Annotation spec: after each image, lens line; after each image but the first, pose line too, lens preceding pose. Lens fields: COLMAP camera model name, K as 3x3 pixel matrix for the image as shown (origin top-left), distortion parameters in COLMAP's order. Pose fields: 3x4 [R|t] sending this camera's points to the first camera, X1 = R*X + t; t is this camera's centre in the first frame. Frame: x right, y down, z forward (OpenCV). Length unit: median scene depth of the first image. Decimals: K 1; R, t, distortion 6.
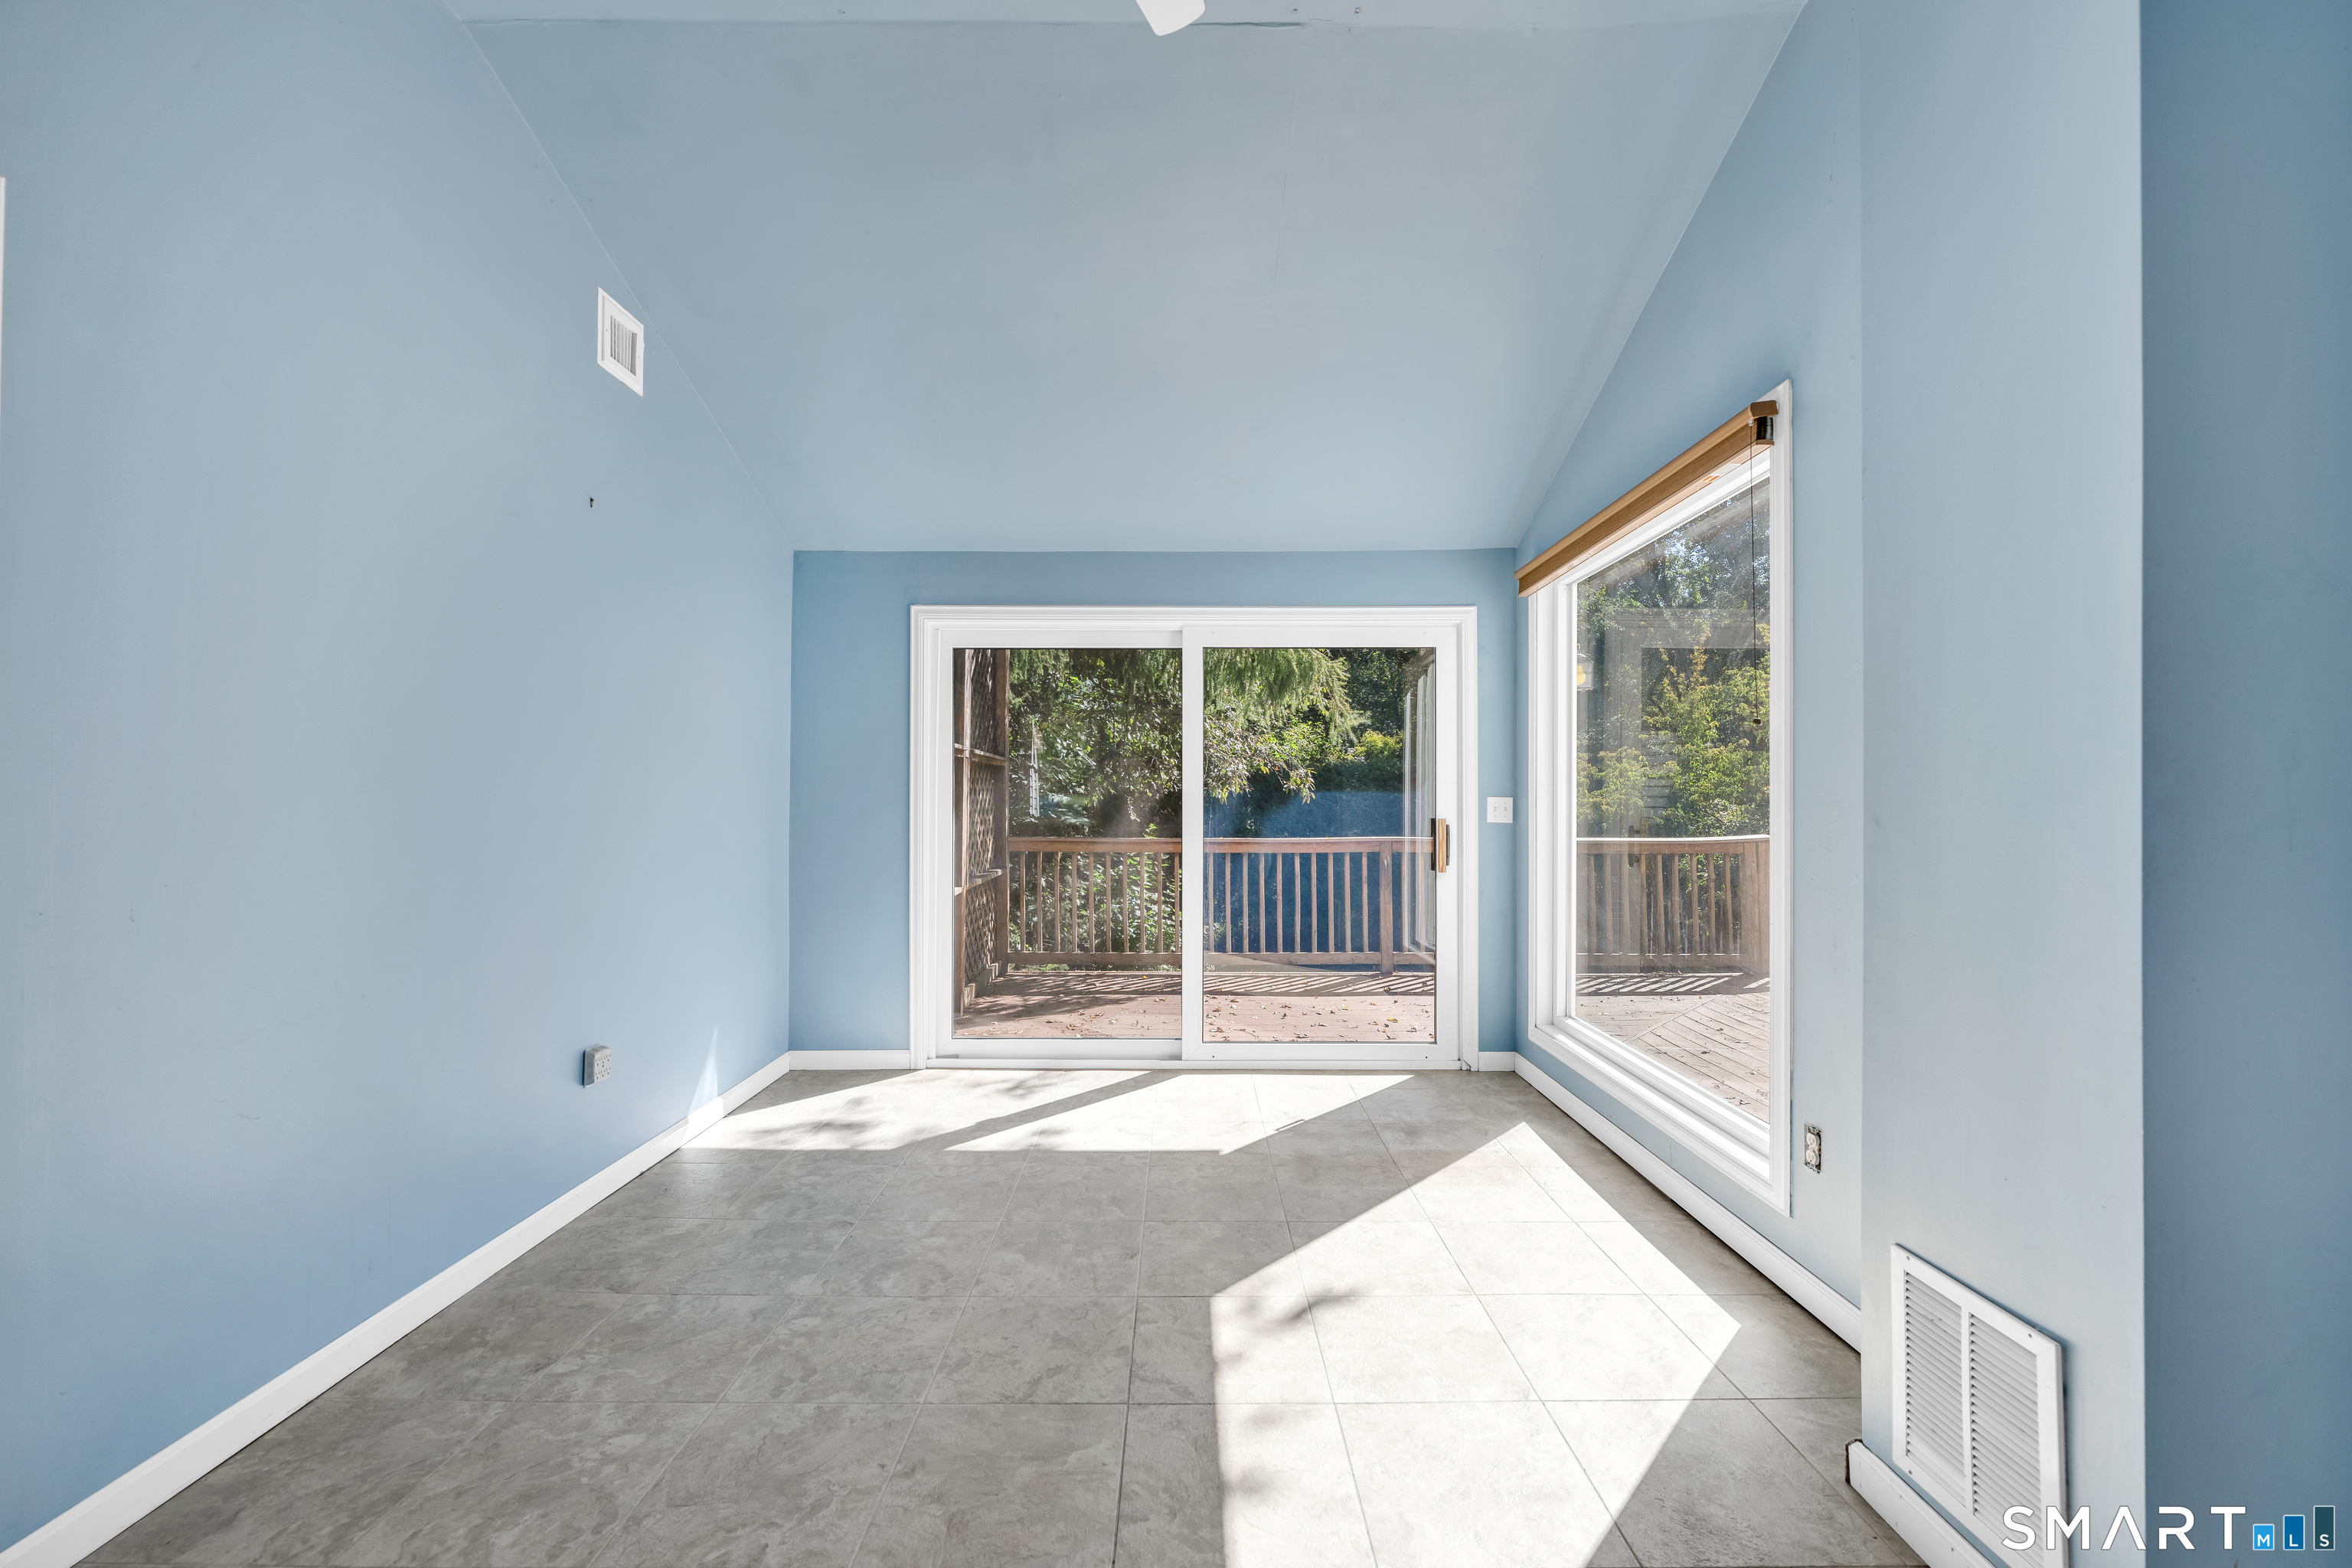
lens RADIAL K [[943.5, 0, 1173.2], [0, 943.5, 792.6], [0, 0, 1]] dist [-0.002235, -0.000184]
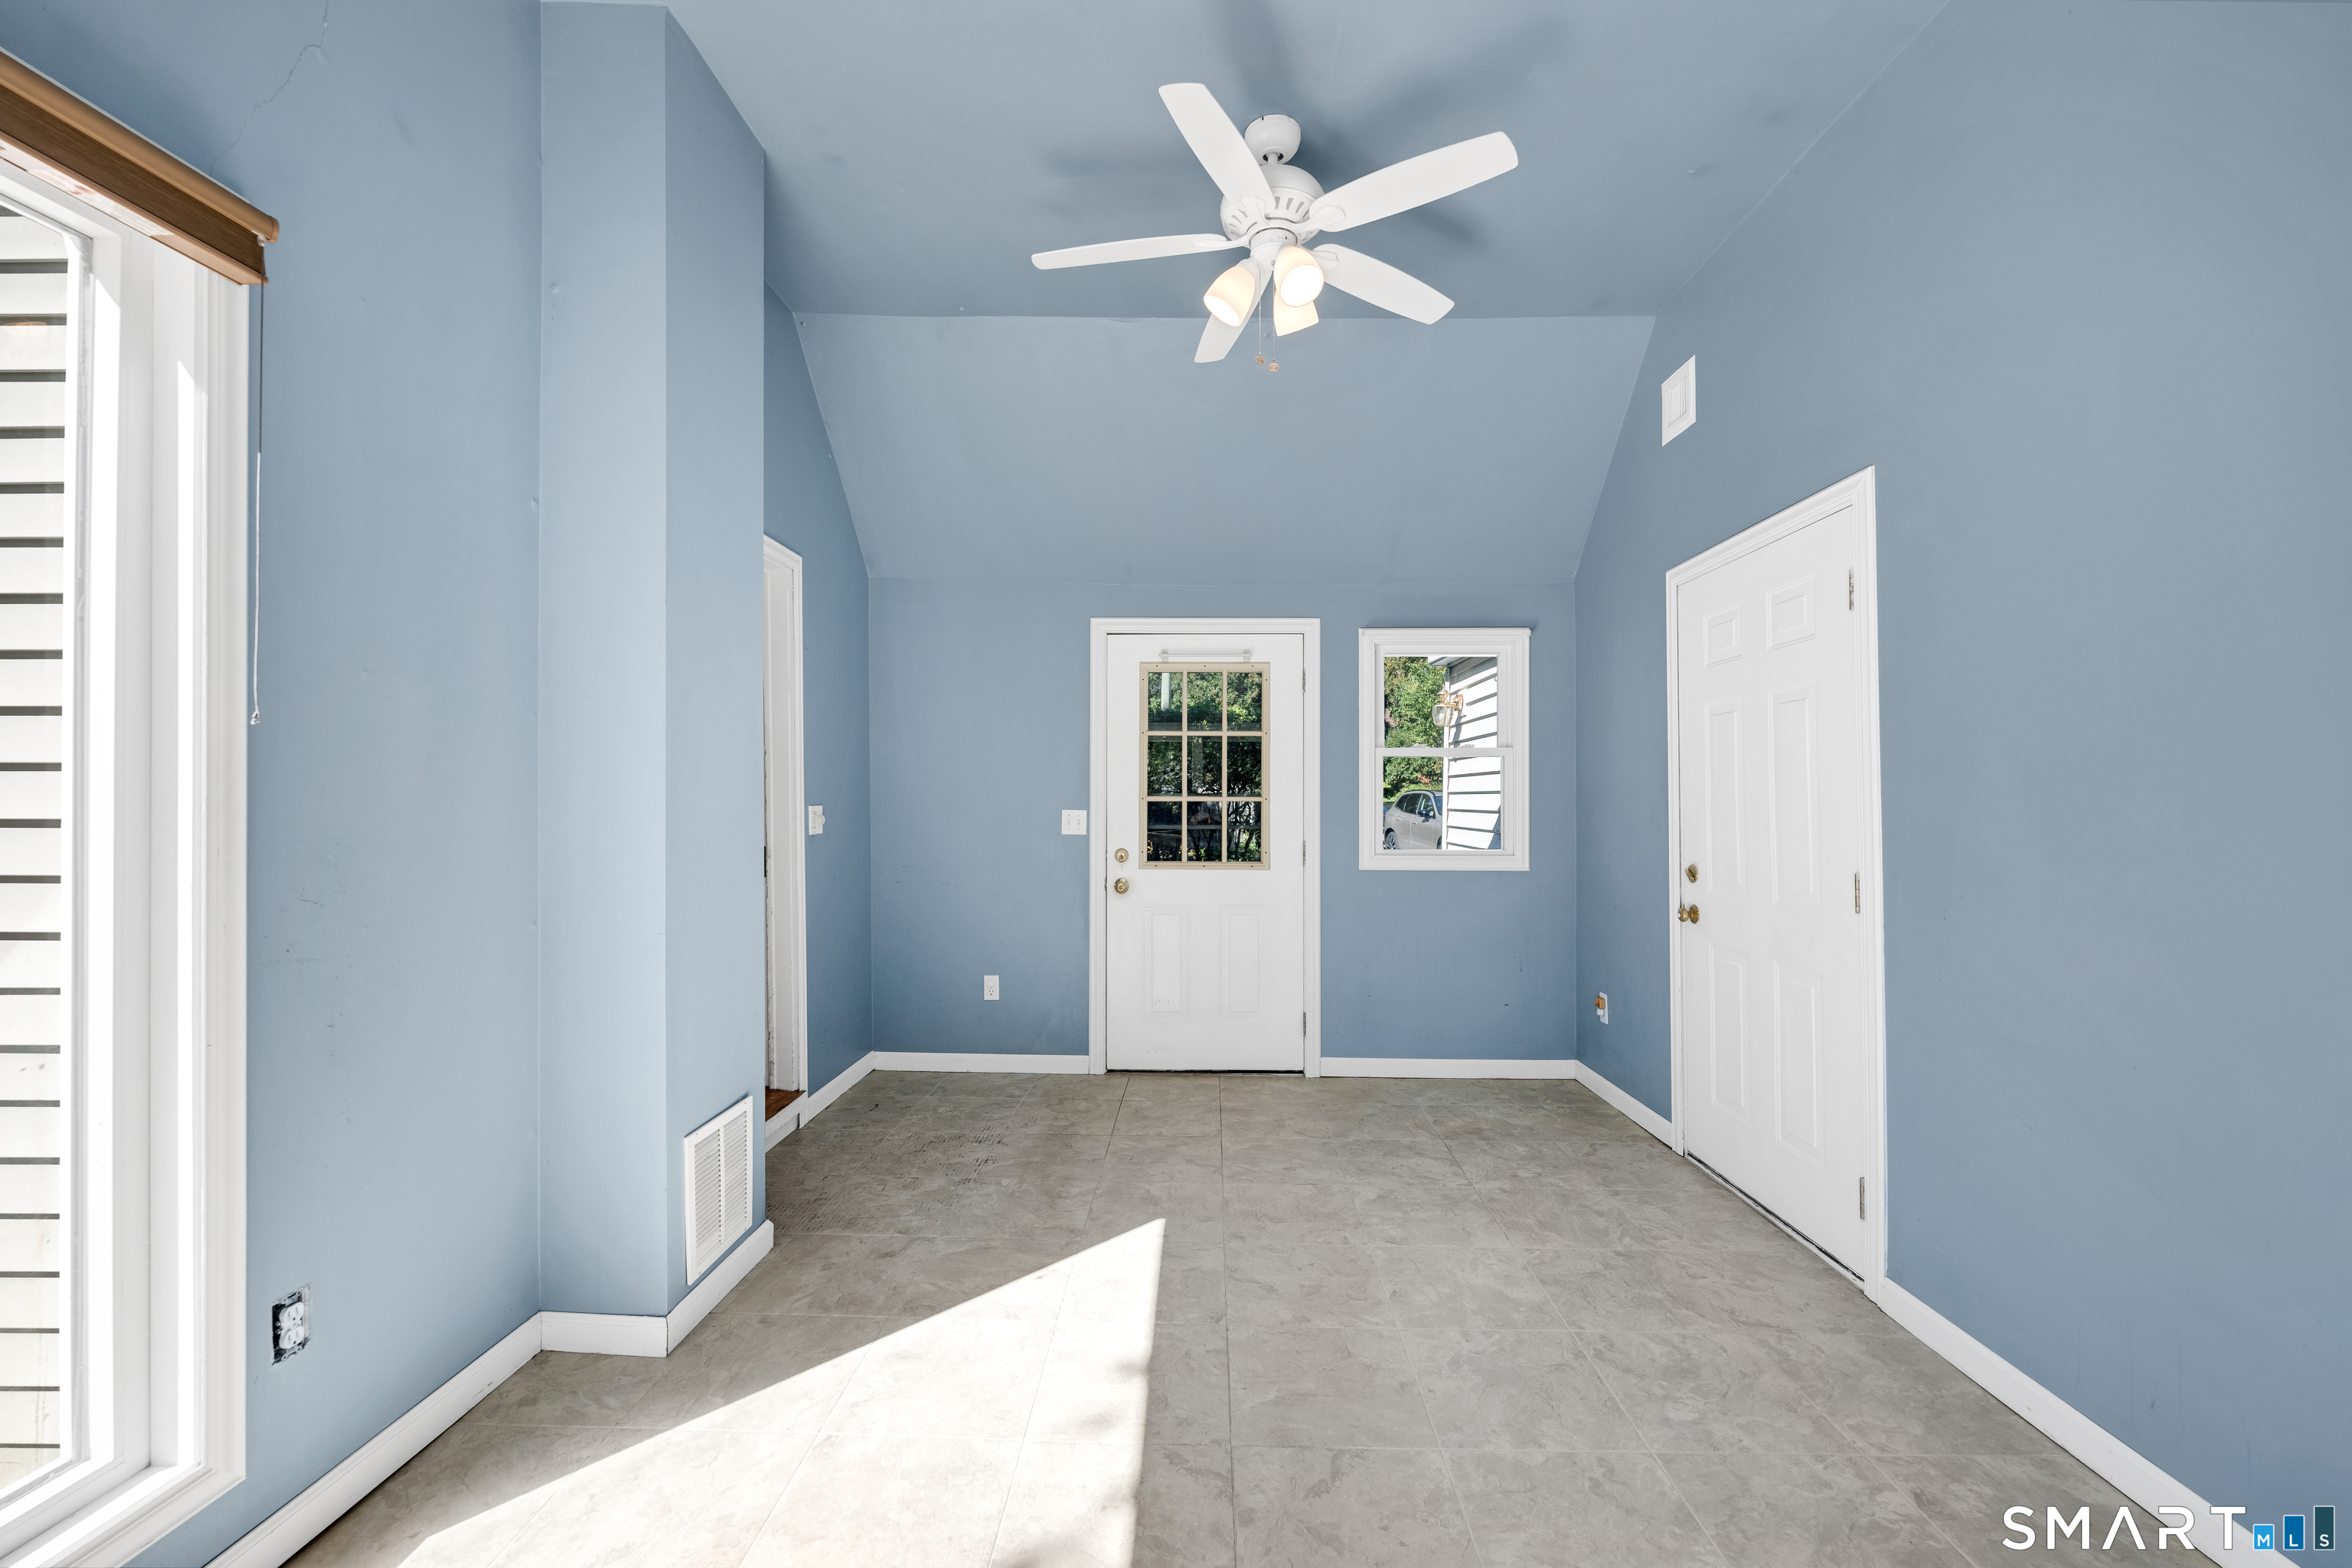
lens RADIAL K [[943.5, 0, 1173.2], [0, 943.5, 792.6], [0, 0, 1]] dist [-0.002235, -0.000184]
pose [[-0.999591, -0.000820, 0.028574, -0.015246], [-0.001345, 0.999830, -0.018383, -0.018780], [-0.028554, -0.018414, -0.999423, 2.082883]]
